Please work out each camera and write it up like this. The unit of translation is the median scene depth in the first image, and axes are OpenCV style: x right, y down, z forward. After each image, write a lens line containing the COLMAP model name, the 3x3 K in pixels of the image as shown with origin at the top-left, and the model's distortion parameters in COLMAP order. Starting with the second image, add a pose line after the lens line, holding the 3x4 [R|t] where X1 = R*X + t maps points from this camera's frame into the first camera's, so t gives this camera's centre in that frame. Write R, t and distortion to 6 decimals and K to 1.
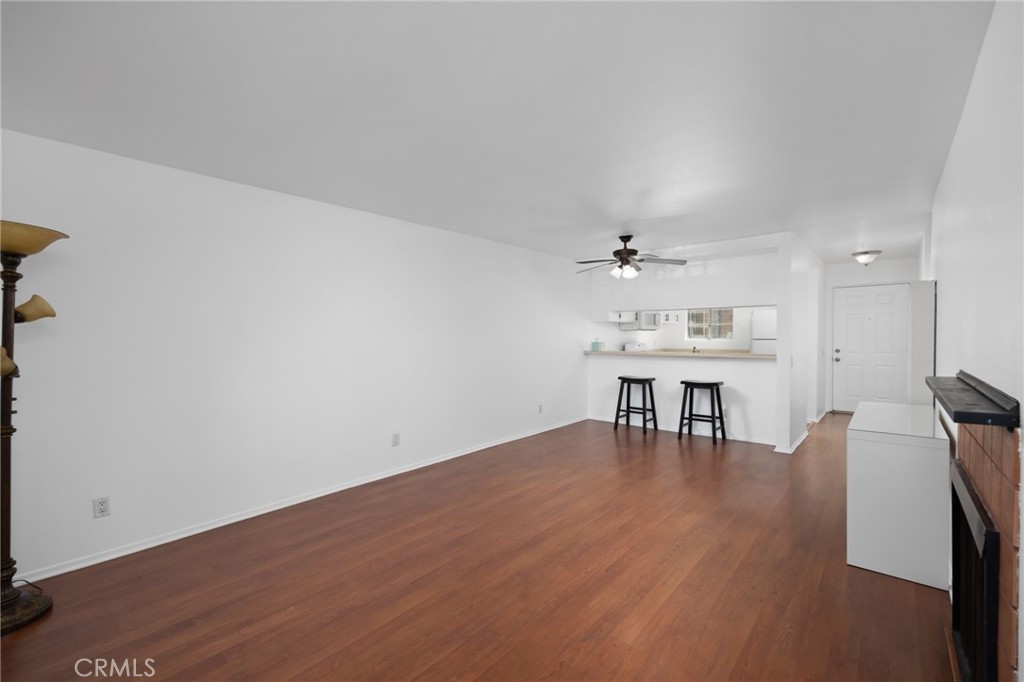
lens RADIAL K [[432.8, 0, 512.0], [0, 432.8, 341.0], [0, 0, 1]] dist [0.001593, 0.000073]
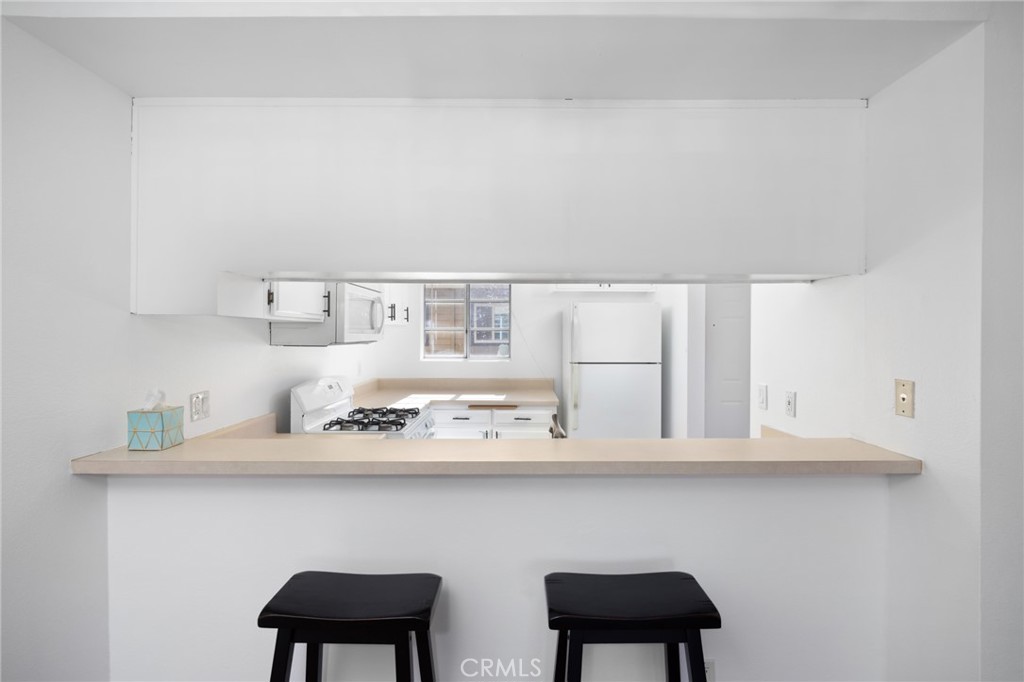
lens RADIAL K [[466.4, 0, 512.0], [0, 466.4, 341.0], [0, 0, 1]] dist [0.000088, 0.000026]
pose [[0.756718, -0.005928, 0.653714, 0.239783], [0.003900, 0.999982, 0.004553, -0.044224], [-0.653729, -0.000895, 0.756728, 0.944180]]
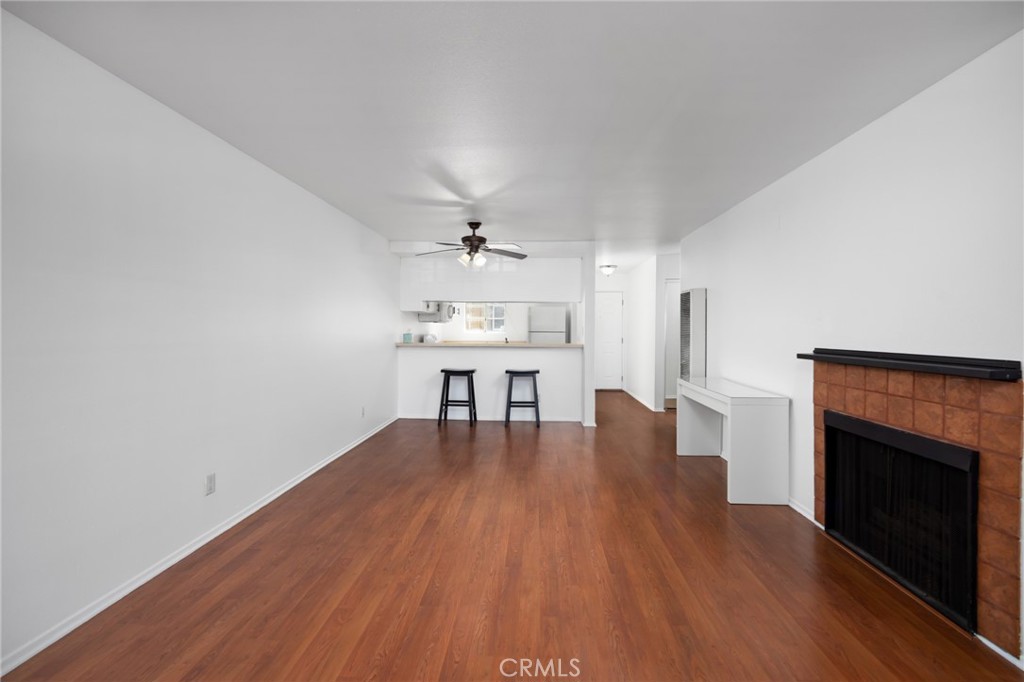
lens RADIAL K [[429.2, 0, 514.1], [0, 429.2, 329.6], [0, 0, 1]] dist [0.002387, 0.000531]
pose [[0.786656, 0.010107, 0.617309, -0.254622], [-0.001693, 0.999898, -0.014214, 0.009532], [-0.617389, 0.010136, 0.786593, 0.192032]]
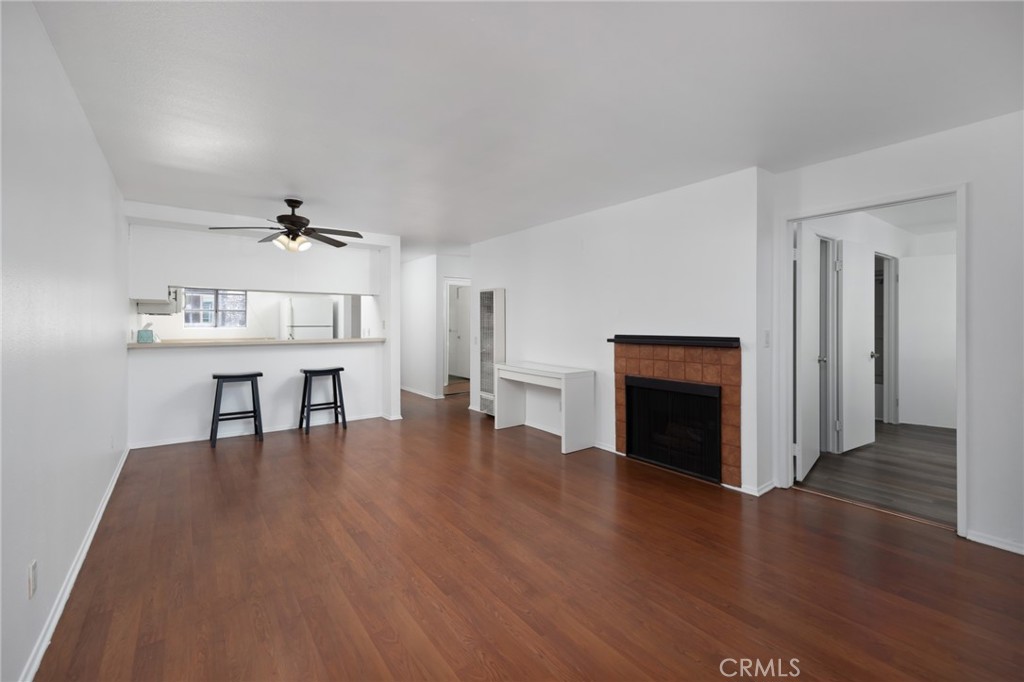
lens RADIAL K [[436.7, 0, 515.7], [0, 436.7, 316.1], [0, 0, 1]] dist [0.002765, 0.000243]
pose [[0.205210, 0.024257, 0.978417, -0.466058], [0.013113, 0.999535, -0.027530, 0.010072], [-0.978630, 0.018480, 0.204797, 0.407562]]
